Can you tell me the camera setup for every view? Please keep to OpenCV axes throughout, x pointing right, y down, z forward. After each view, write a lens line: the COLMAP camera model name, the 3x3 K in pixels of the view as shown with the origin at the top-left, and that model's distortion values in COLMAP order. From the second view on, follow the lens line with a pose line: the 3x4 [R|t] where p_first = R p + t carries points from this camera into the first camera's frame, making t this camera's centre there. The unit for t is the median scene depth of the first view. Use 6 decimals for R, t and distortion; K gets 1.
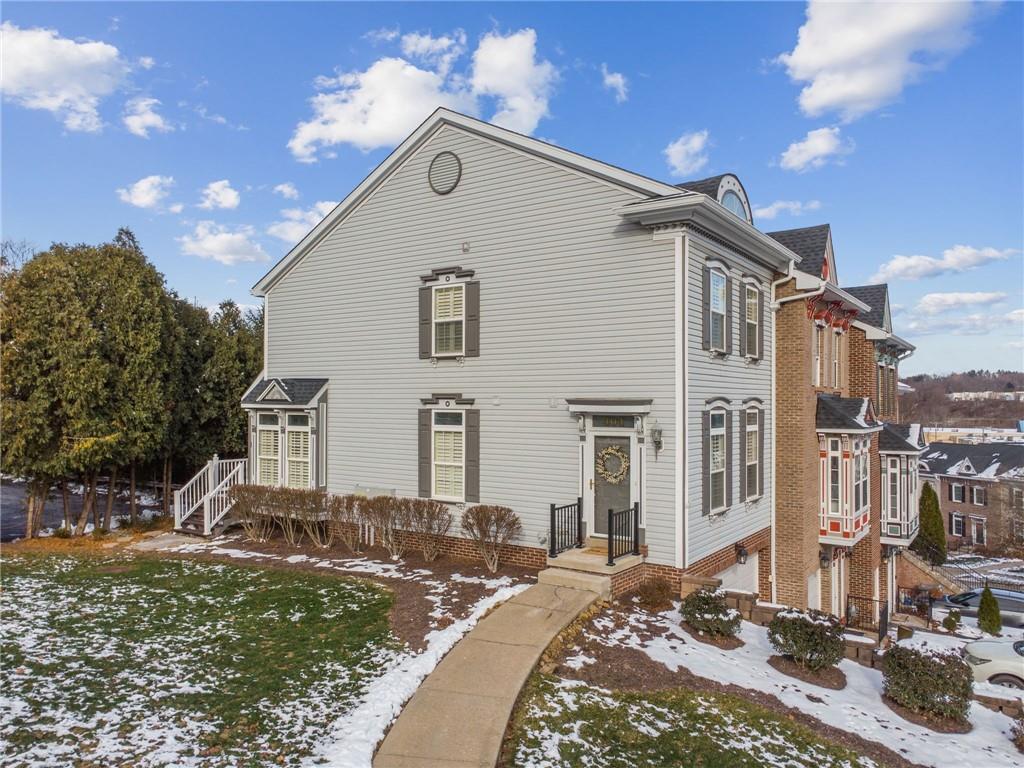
lens RADIAL K [[745.1, 0, 518.9], [0, 745.1, 383.0], [0, 0, 1]] dist [0.013180, -0.008495]
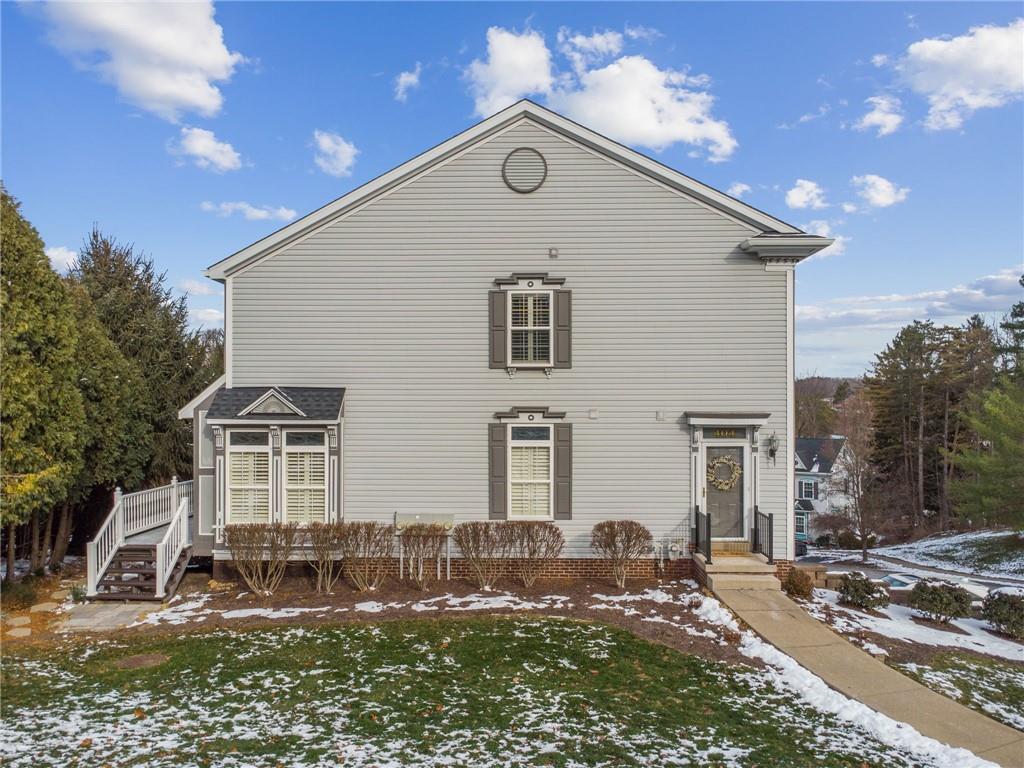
lens RADIAL K [[745.1, 0, 517.0], [0, 745.1, 391.7], [0, 0, 1]] dist [0.013180, -0.008495]
pose [[0.834781, 0.007476, 0.550532, -0.640450], [-0.011980, 0.999918, 0.004586, -0.008883], [-0.550452, -0.010424, 0.834801, 0.230769]]
